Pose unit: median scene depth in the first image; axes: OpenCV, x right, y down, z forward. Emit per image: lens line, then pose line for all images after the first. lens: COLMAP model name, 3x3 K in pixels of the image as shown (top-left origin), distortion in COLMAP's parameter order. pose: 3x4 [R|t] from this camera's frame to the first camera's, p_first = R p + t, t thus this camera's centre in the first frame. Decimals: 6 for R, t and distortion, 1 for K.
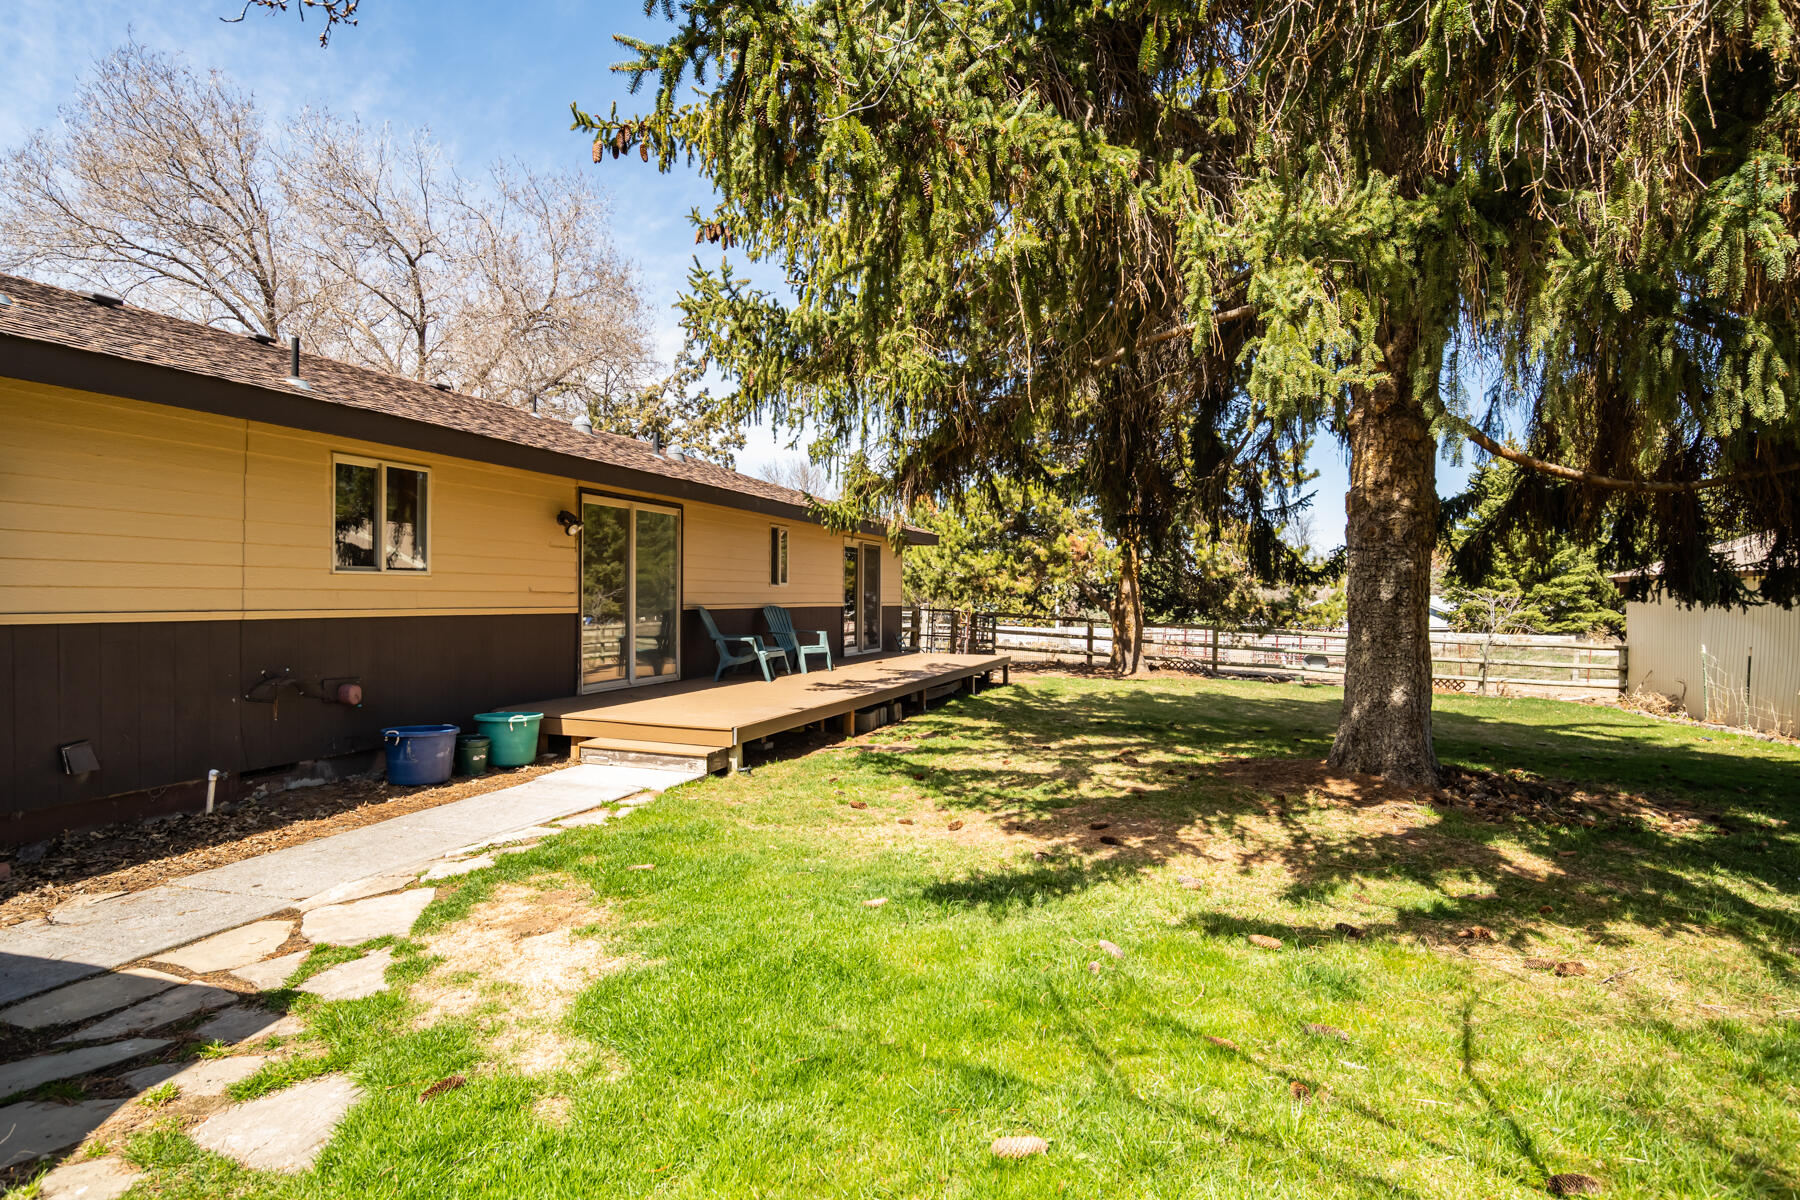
lens RADIAL K [[909.7, 0, 900.0], [0, 909.7, 600.0], [0, 0, 1]] dist [-0.006582, 0.000259]
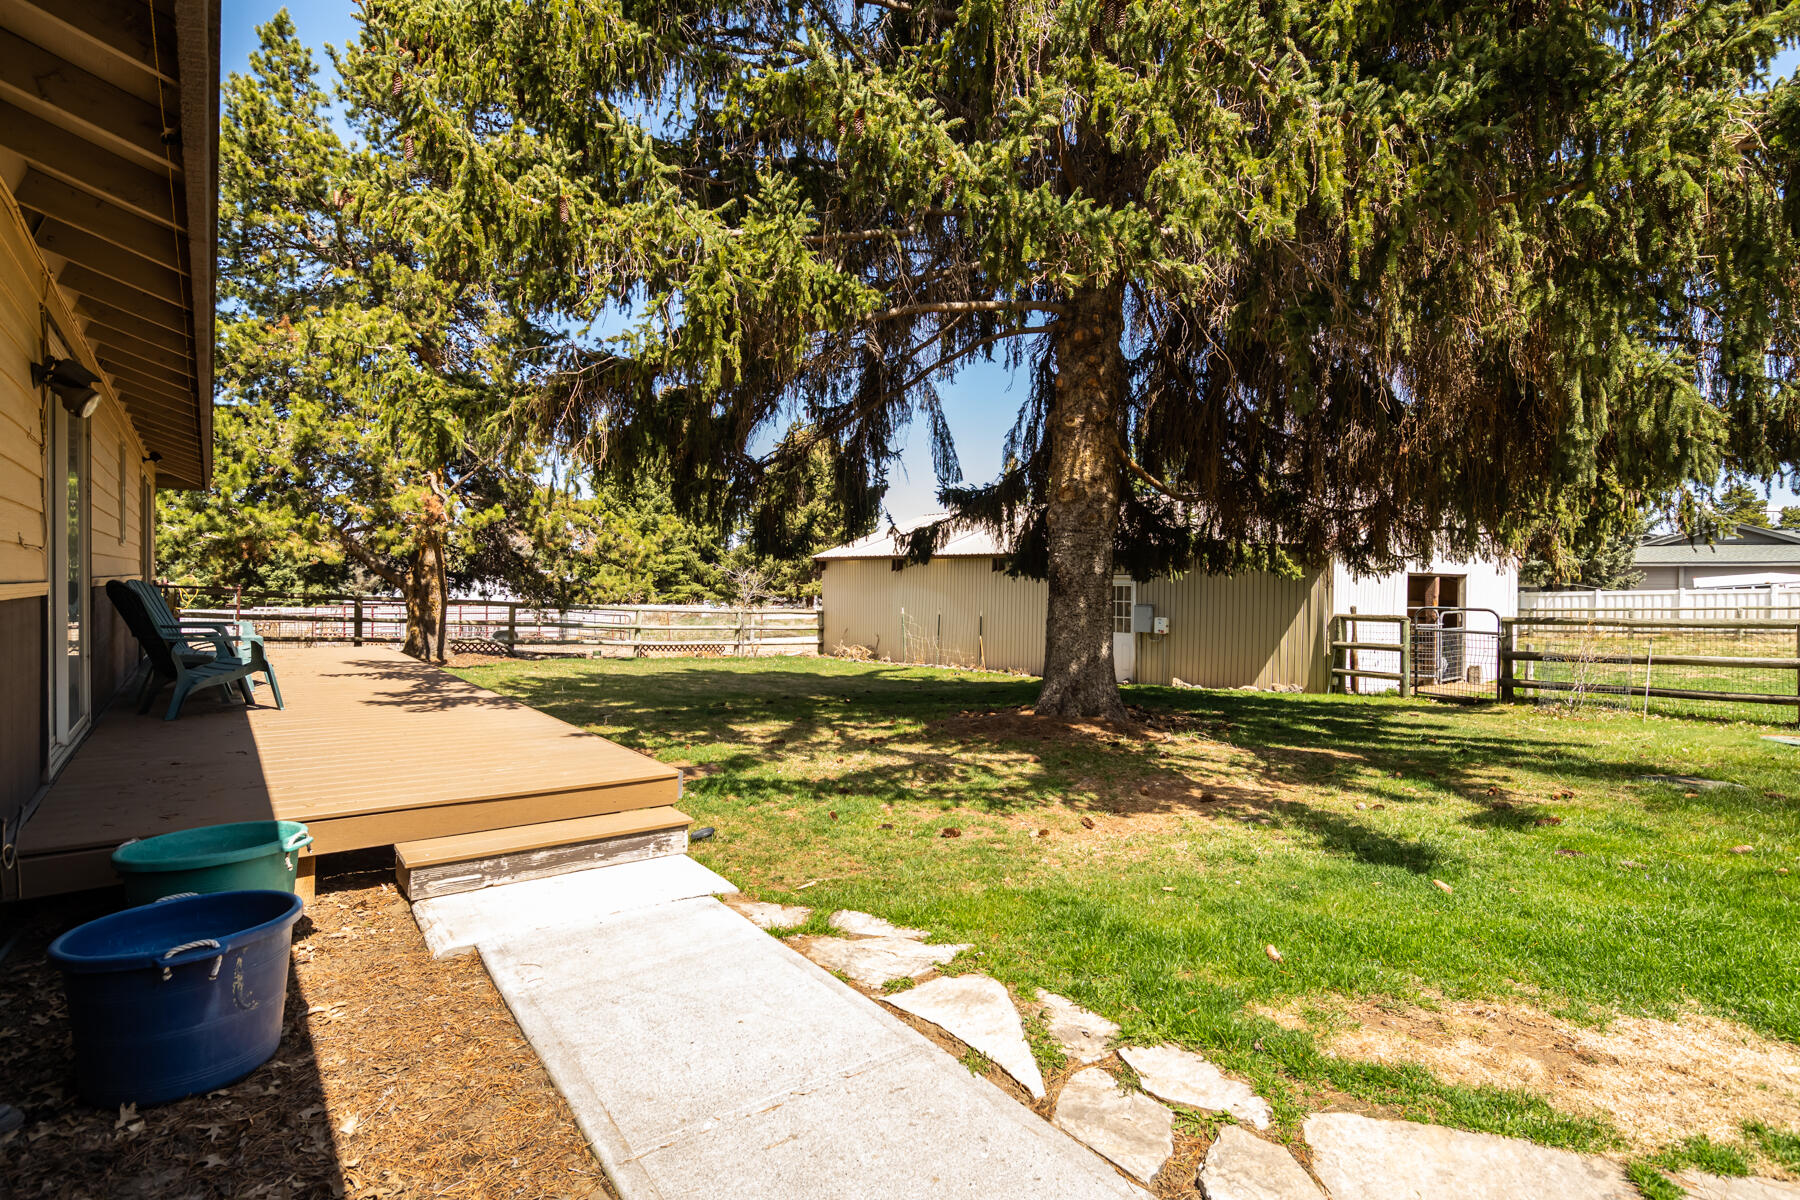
lens RADIAL K [[909.7, 0, 900.0], [0, 909.7, 600.0], [0, 0, 1]] dist [-0.006582, 0.000259]
pose [[0.544759, -0.019017, 0.838377, -0.215703], [-0.004122, 0.999670, 0.025354, 0.001770], [-0.838582, -0.017268, 0.544501, 0.184219]]
